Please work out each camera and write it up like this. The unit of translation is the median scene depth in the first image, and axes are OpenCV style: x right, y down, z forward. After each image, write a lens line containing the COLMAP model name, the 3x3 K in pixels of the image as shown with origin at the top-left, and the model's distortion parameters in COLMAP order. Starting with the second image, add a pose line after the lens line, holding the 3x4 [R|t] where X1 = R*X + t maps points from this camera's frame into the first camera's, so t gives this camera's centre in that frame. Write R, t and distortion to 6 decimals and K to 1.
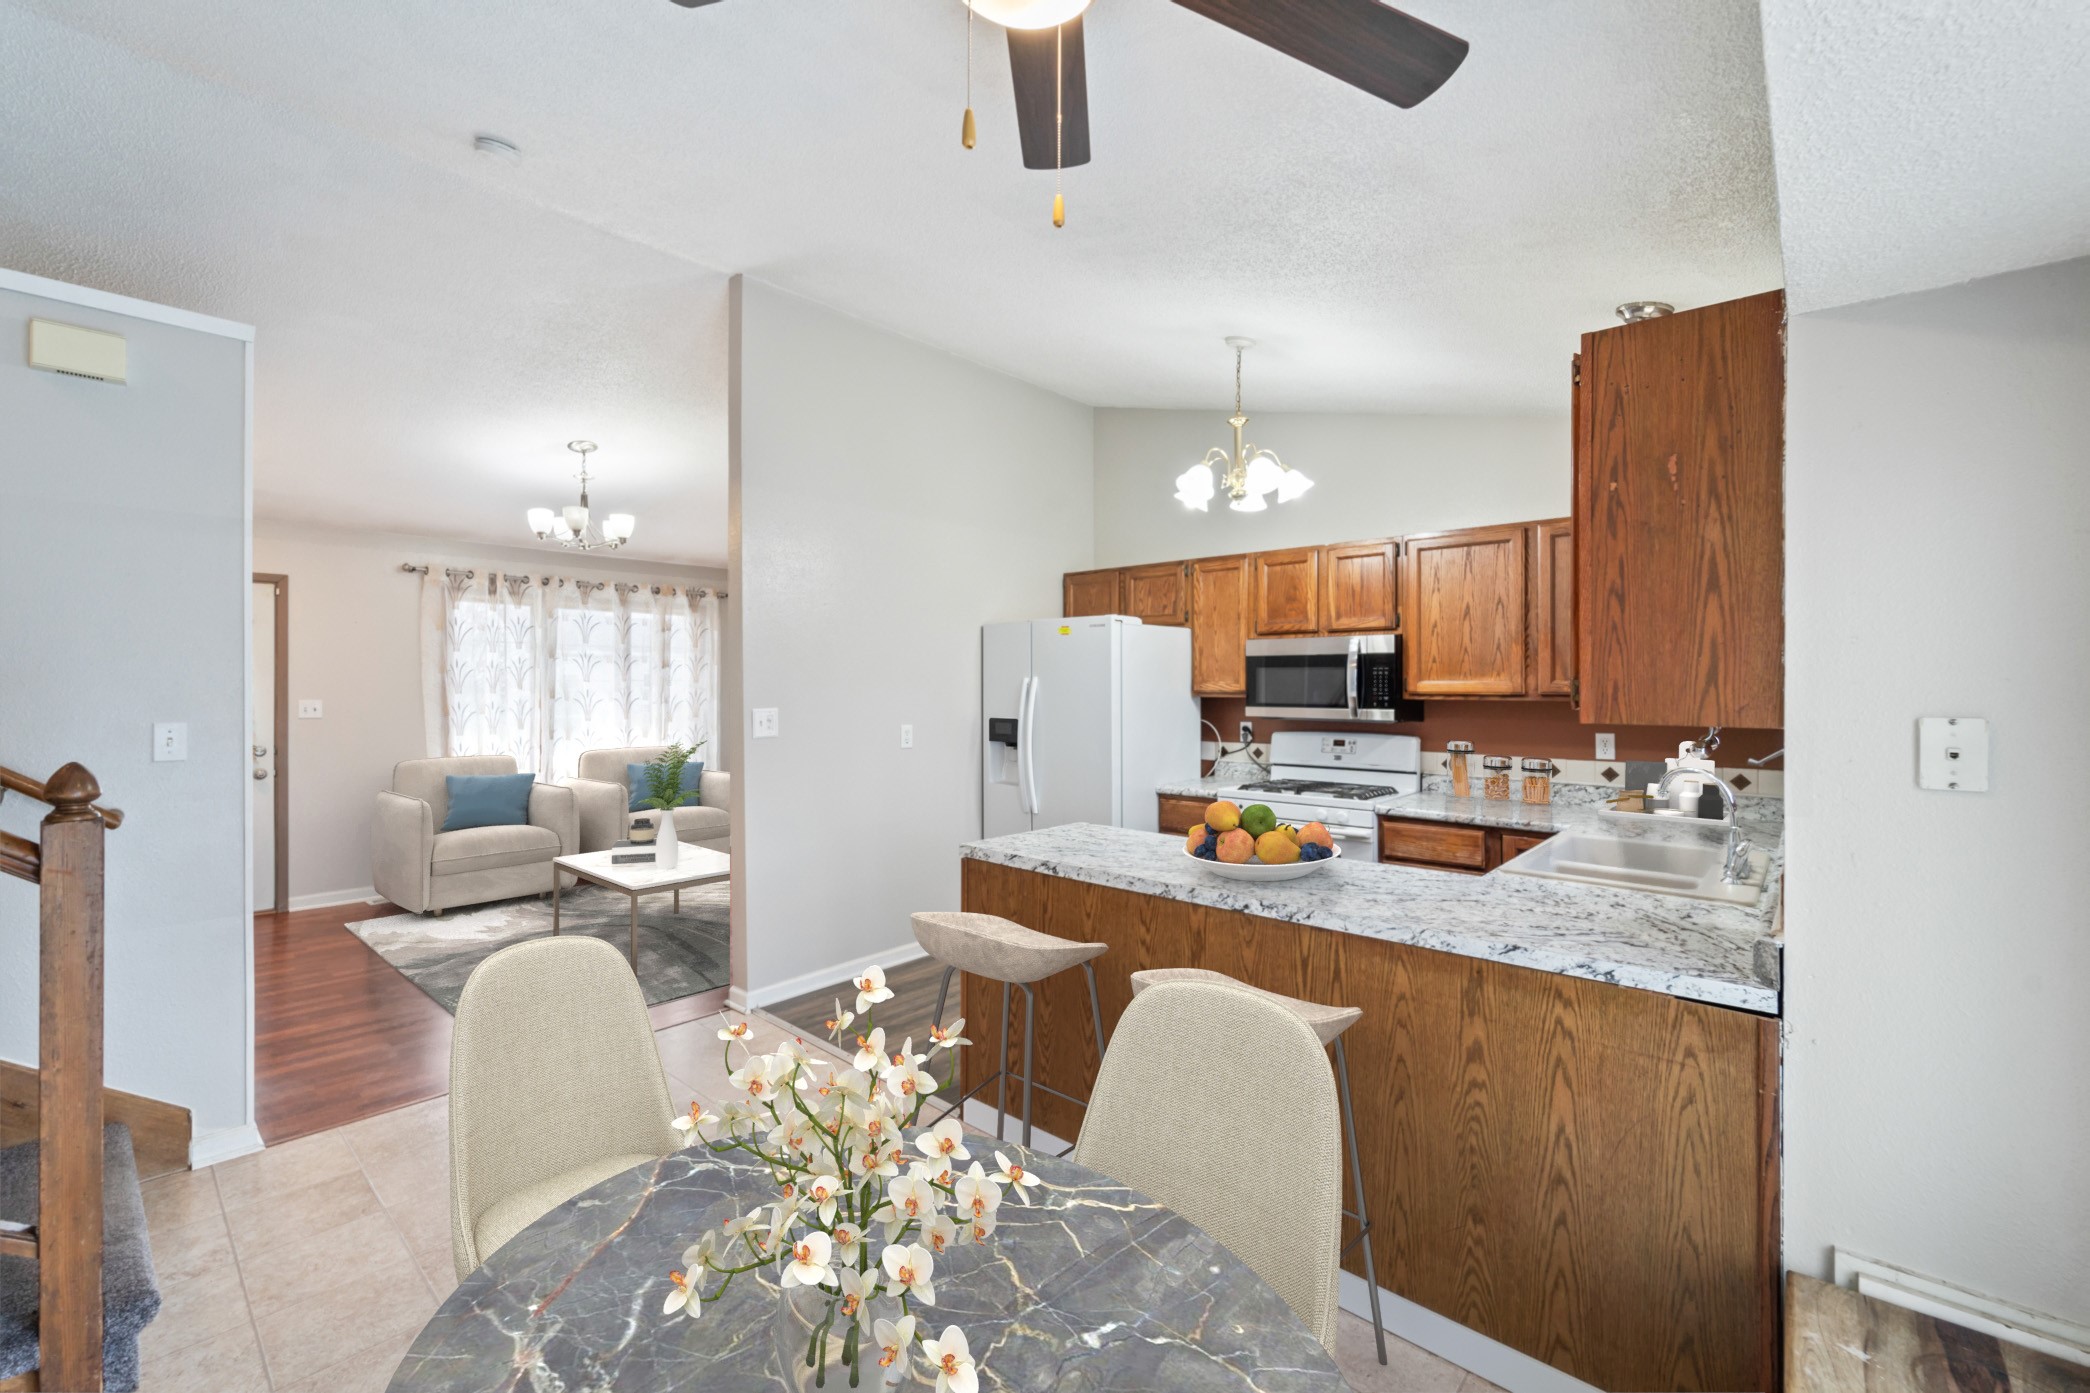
lens RADIAL K [[853.8, 0, 1041.6], [0, 853.8, 681.0], [0, 0, 1]] dist [-0.000100, 0.000064]
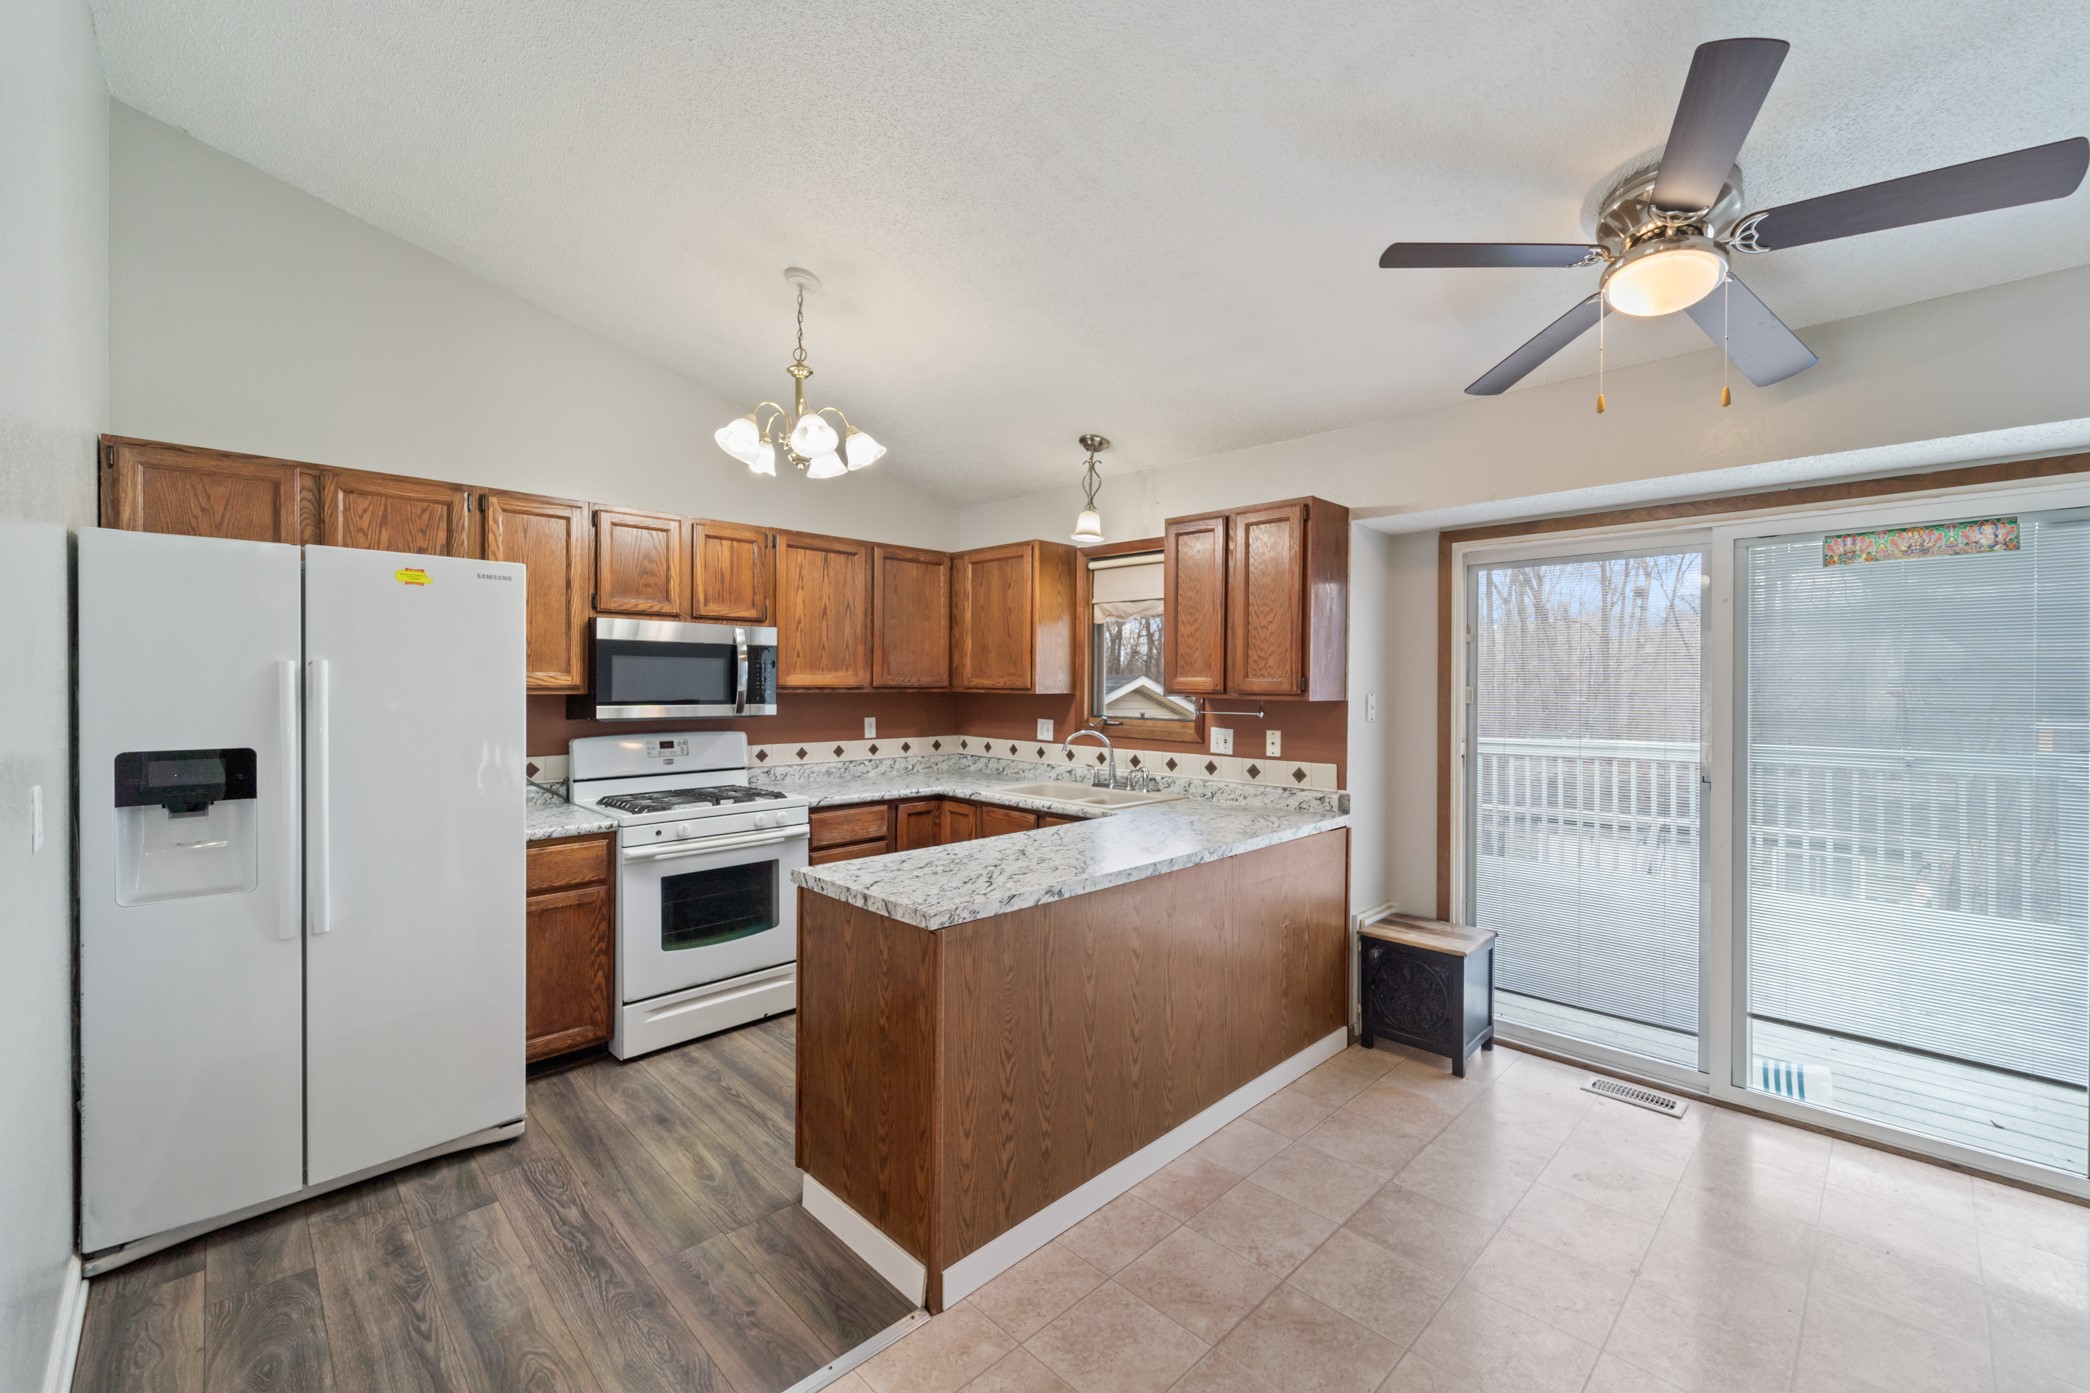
lens RADIAL K [[860.1, 0, 1031.5], [0, 860.1, 687.8], [0, 0, 1]] dist [-0.001339, -0.000083]
pose [[0.064378, -0.007147, 0.997900, -0.586602], [-0.008876, 0.999931, 0.007734, 0.005167], [-0.997886, -0.009355, 0.064310, 0.670823]]
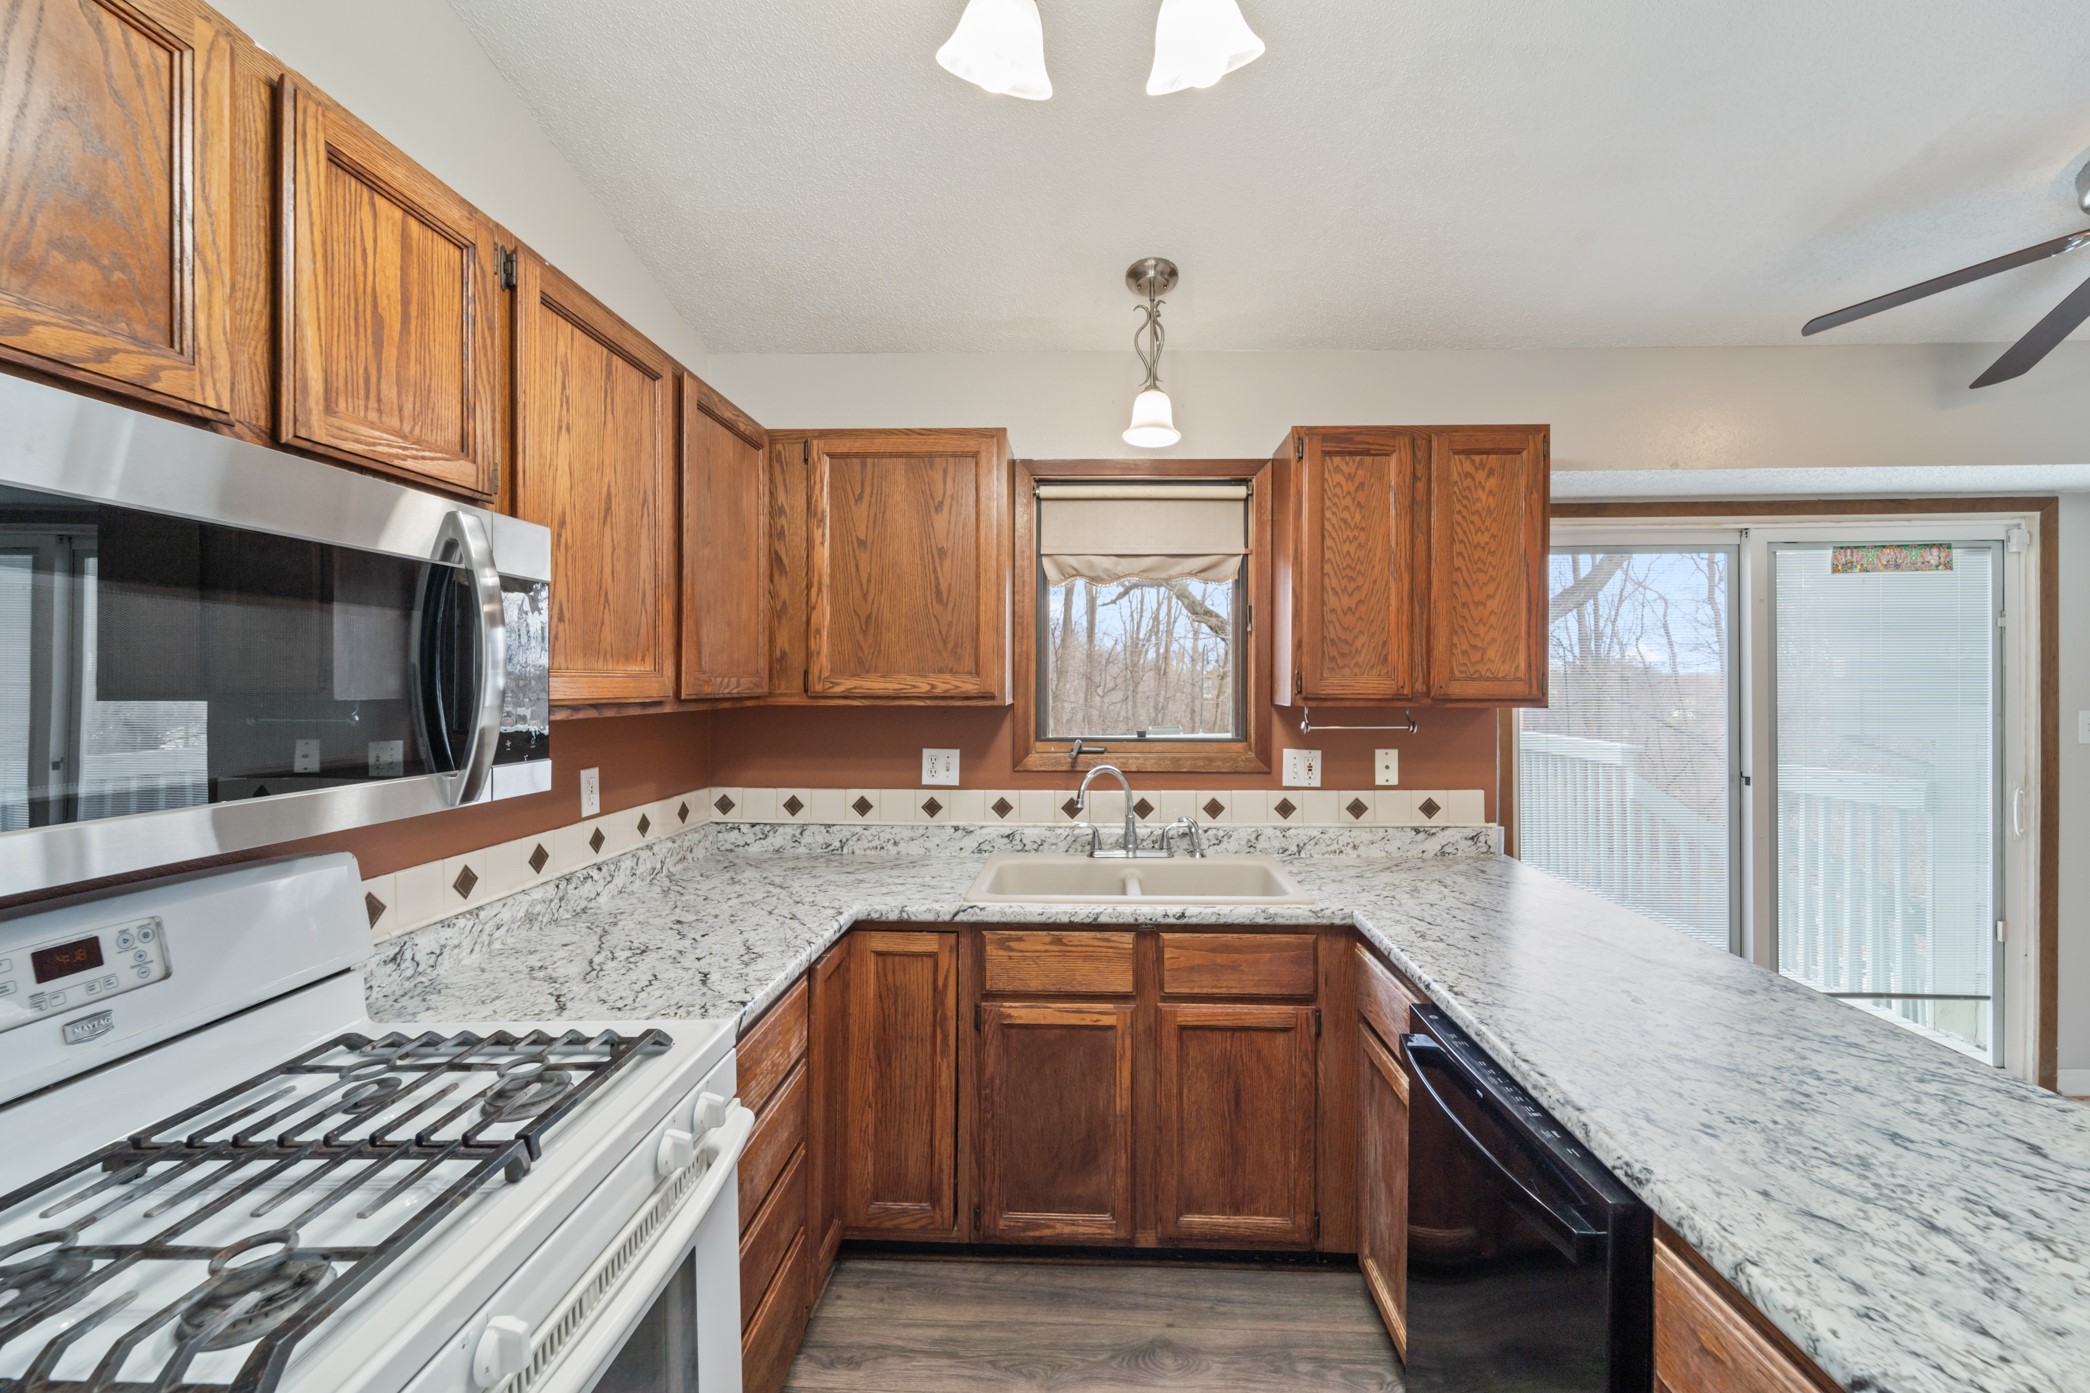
lens RADIAL K [[862.8, 0, 1066.7], [0, 862.8, 683.0], [0, 0, 1]] dist [0.000053, -0.000137]
pose [[-0.649263, -0.001165, 0.760563, 0.033522], [-0.001690, 0.999999, 0.000089, 0.004957], [-0.760562, -0.001227, -0.649265, 1.112712]]
